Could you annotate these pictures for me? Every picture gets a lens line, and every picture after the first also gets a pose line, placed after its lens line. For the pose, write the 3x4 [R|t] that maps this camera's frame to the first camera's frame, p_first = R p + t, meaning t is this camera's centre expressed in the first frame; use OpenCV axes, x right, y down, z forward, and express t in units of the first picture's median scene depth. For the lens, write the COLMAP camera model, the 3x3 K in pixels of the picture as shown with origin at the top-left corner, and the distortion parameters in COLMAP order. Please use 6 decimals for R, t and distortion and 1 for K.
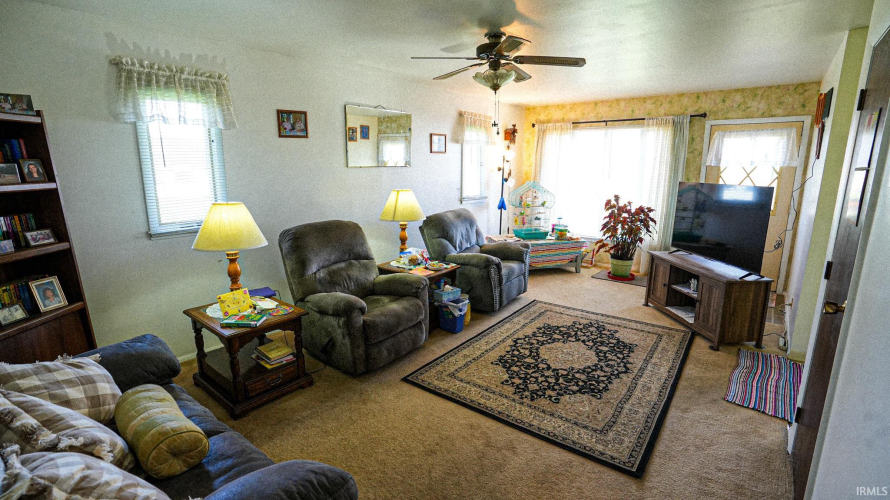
lens RADIAL K [[409.9, 0, 448.0], [0, 409.9, 246.8], [0, 0, 1]] dist [-0.077703, 0.033043]
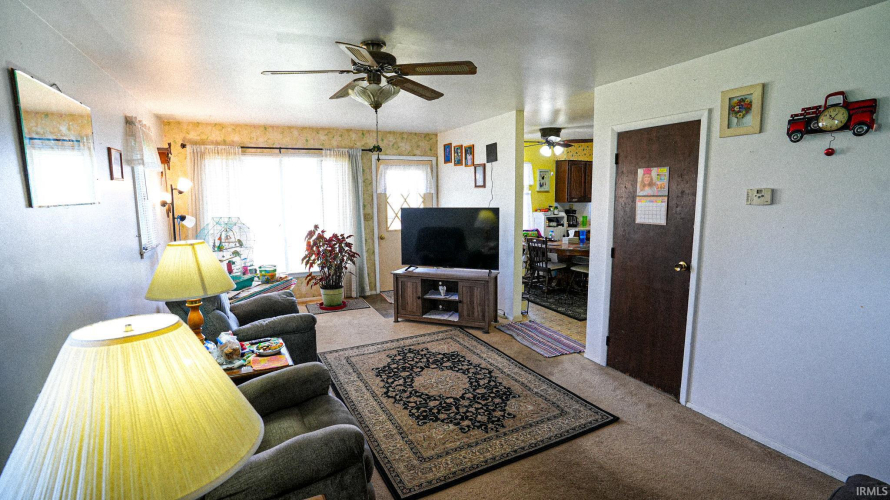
lens RADIAL K [[409.9, 0, 448.0], [0, 409.9, 246.8], [0, 0, 1]] dist [-0.077703, 0.033043]
pose [[0.415123, -0.122375, 0.901497, -0.517523], [0.182839, 0.981916, 0.049097, -0.100764], [-0.891203, 0.144448, 0.429991, 0.461373]]
